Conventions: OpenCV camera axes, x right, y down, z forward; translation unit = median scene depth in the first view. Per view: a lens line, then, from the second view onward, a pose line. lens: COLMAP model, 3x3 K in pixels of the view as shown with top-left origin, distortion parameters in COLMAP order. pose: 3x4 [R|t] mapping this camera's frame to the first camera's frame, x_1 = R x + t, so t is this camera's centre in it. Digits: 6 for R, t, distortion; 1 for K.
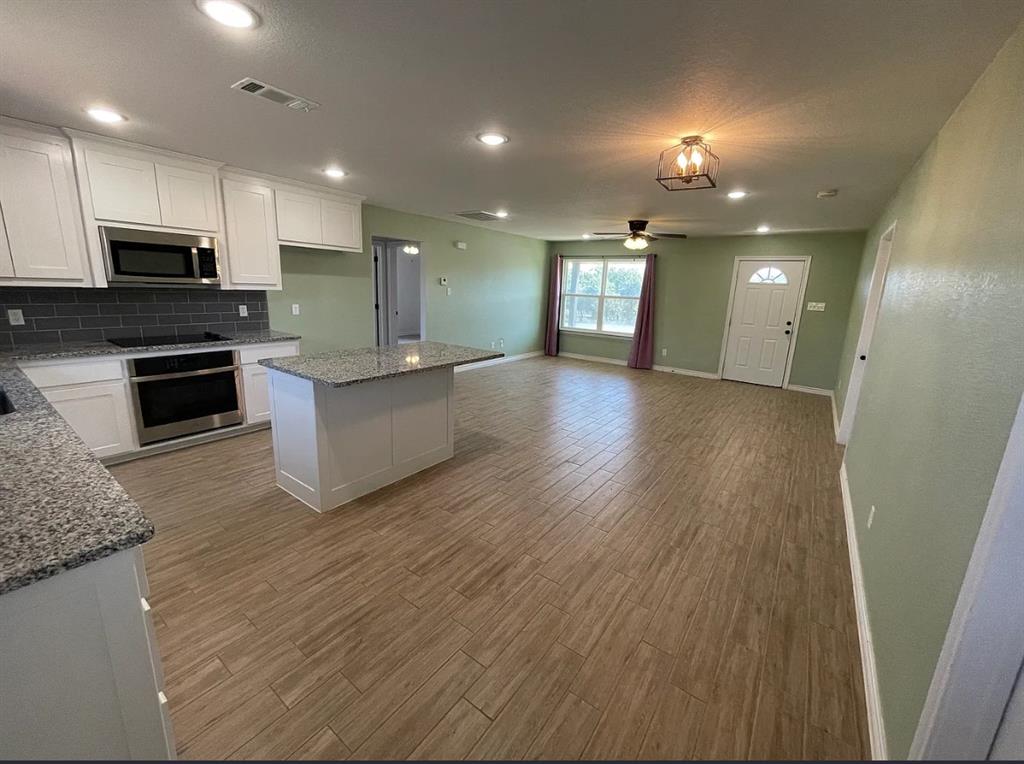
lens RADIAL K [[413.4, 0, 512.1], [0, 413.4, 374.9], [0, 0, 1]] dist [-0.000368, -0.000670]
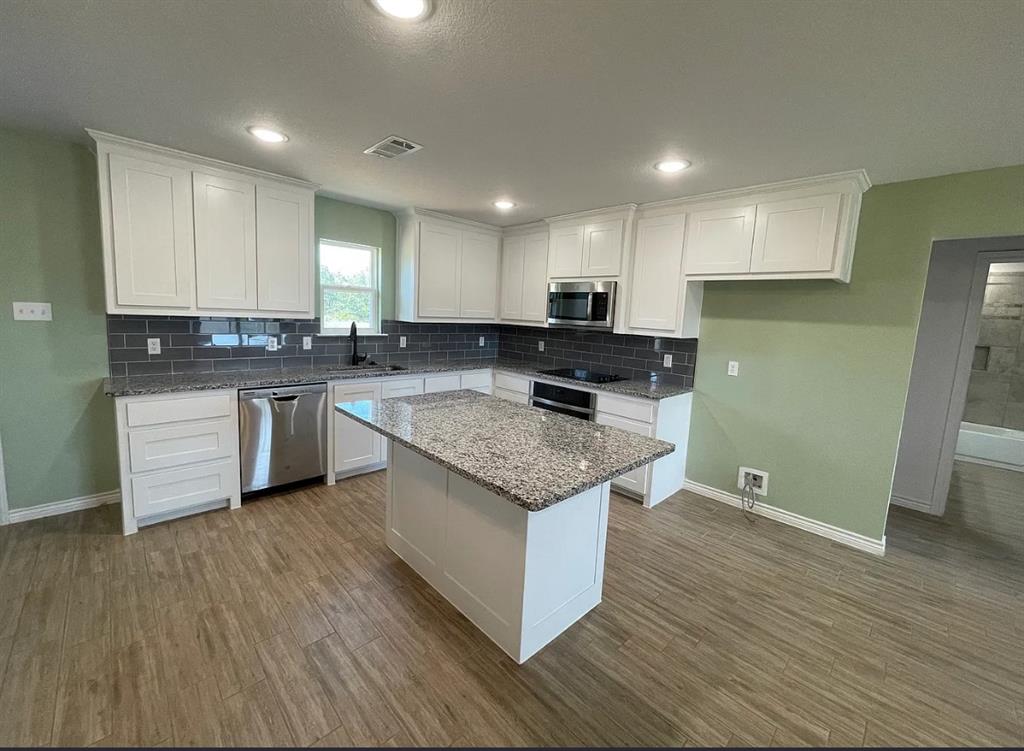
lens RADIAL K [[415.6, 0, 511.7], [0, 415.6, 362.2], [0, 0, 1]] dist [-0.000054, 0.000007]
pose [[-0.164715, 0.069880, -0.983863, 0.314037], [-0.261286, 0.958760, 0.111841, -0.194059], [0.951104, 0.275491, -0.139663, 0.956606]]
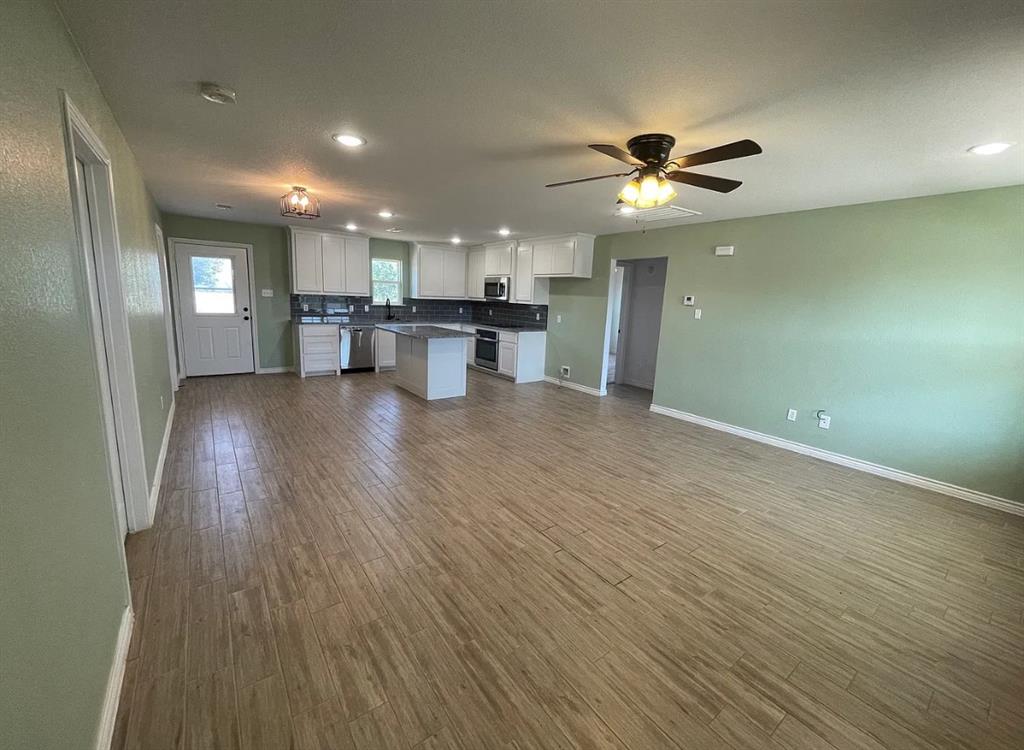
lens RADIAL K [[414.3, 0, 513.1], [0, 414.3, 366.8], [0, 0, 1]] dist [-0.001445, -0.000253]
pose [[-0.292086, 0.109745, -0.950075, 1.247158], [-0.254339, 0.948710, 0.187780, -0.302724], [0.921953, 0.296489, -0.249192, 1.652830]]
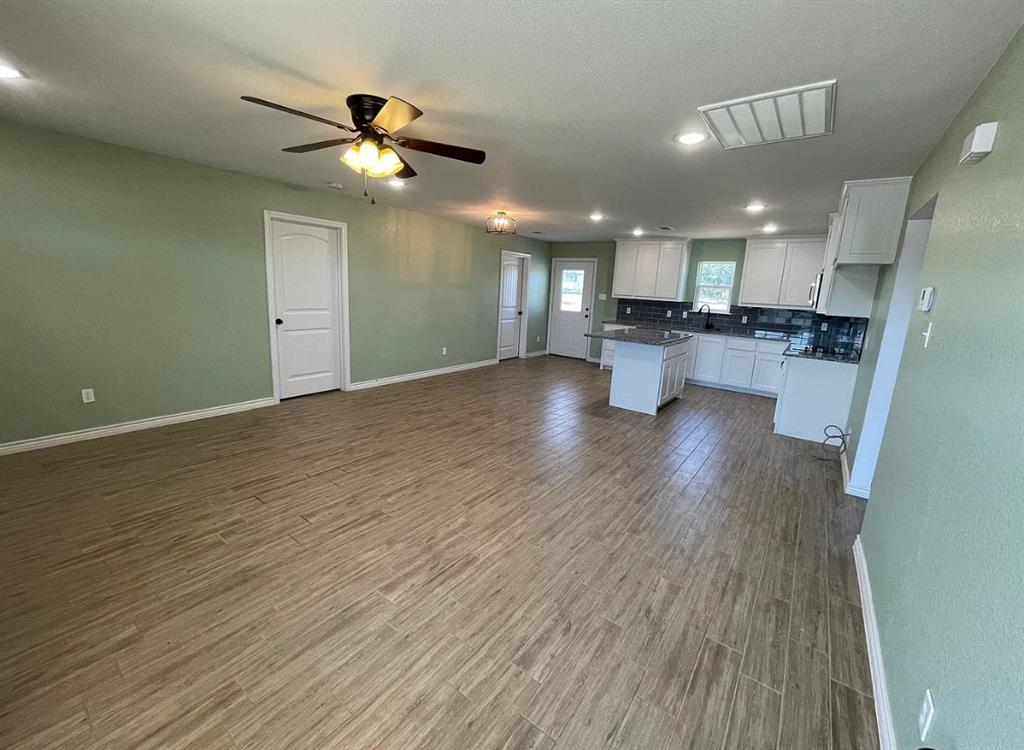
lens RADIAL K [[414.3, 0, 513.1], [0, 414.3, 366.8], [0, 0, 1]] dist [-0.001445, -0.000253]
pose [[-0.995703, -0.090930, -0.017518, 0.241068], [-0.090465, 0.914745, 0.393775, -0.487183], [-0.019781, 0.393667, -0.919040, 2.323657]]
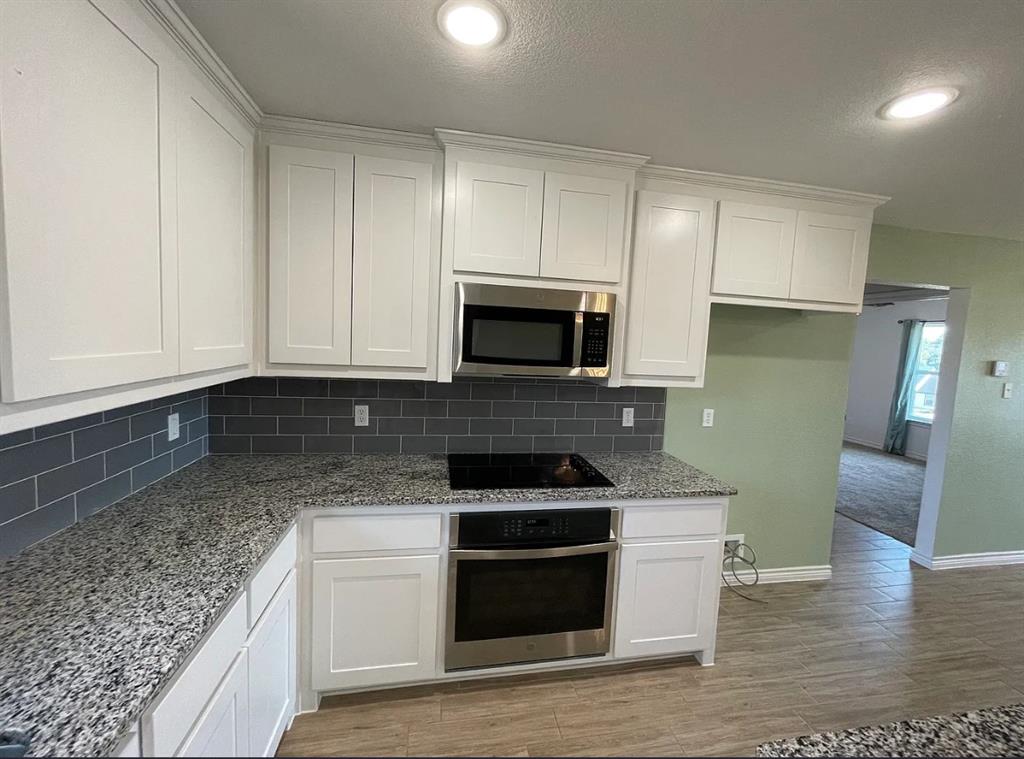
lens RADIAL K [[428.7, 0, 516.8], [0, 428.7, 370.7], [0, 0, 1]] dist [-0.002867, -0.000293]
pose [[0.735588, 0.049605, -0.675611, -0.428031], [-0.160765, 0.981607, -0.102964, -0.156078], [0.658077, 0.184354, 0.730033, 0.526363]]
